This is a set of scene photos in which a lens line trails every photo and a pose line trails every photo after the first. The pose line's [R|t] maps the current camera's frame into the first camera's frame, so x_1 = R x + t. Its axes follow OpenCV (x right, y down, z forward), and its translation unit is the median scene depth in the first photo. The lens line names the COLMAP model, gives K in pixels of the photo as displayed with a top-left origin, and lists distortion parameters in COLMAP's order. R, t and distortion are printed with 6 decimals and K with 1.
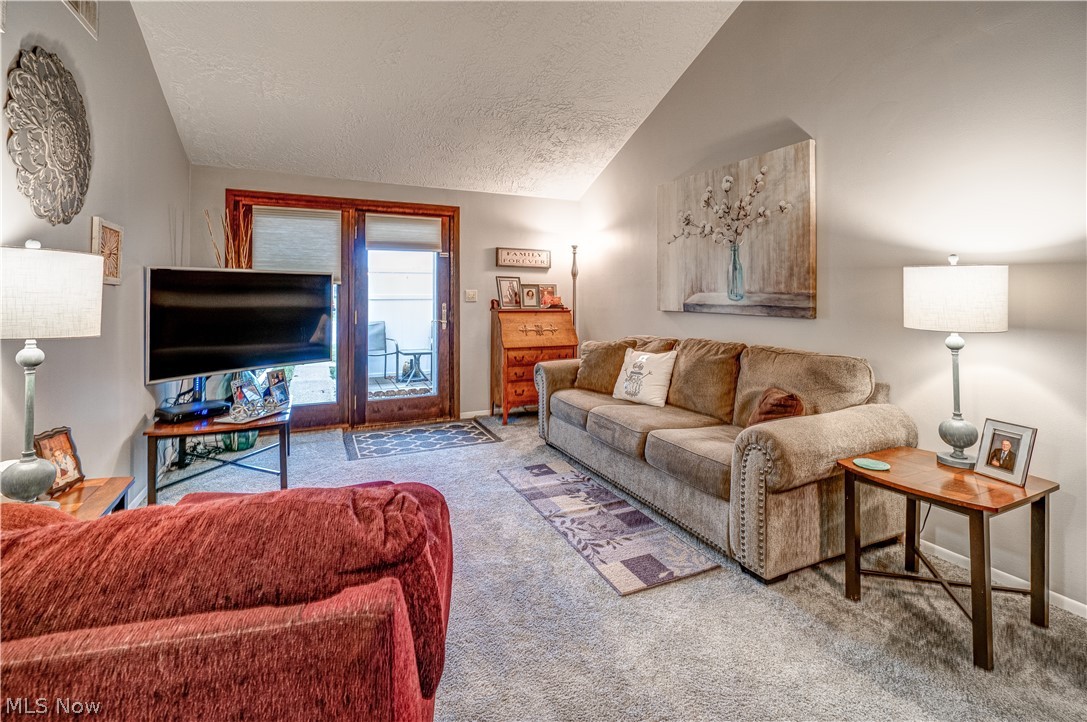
lens RADIAL K [[491.4, 0, 542.0], [0, 491.4, 294.9], [0, 0, 1]] dist [-0.012322, -0.000086]
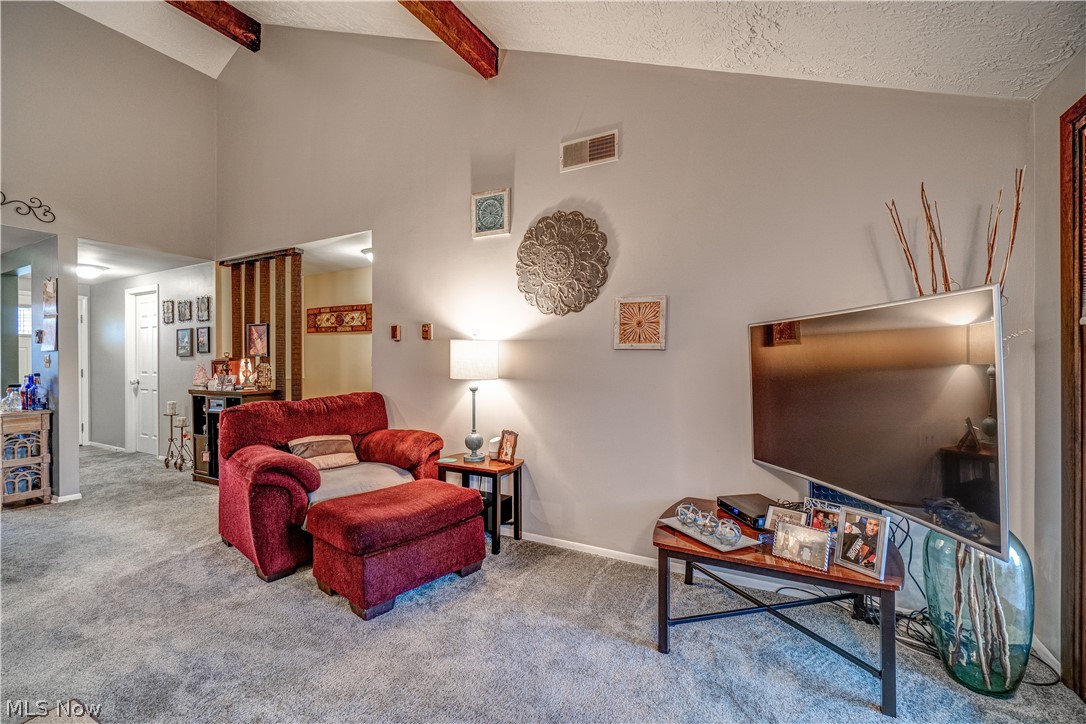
lens RADIAL K [[467.2, 0, 543.0], [0, 467.2, 362.0], [0, 0, 1]] dist [-0.004213, -0.000326]
pose [[-0.803590, 0.002279, -0.595179, -0.013568], [0.002385, 0.999997, 0.000609, 0.005646], [0.595178, -0.000930, -0.803593, 1.259496]]
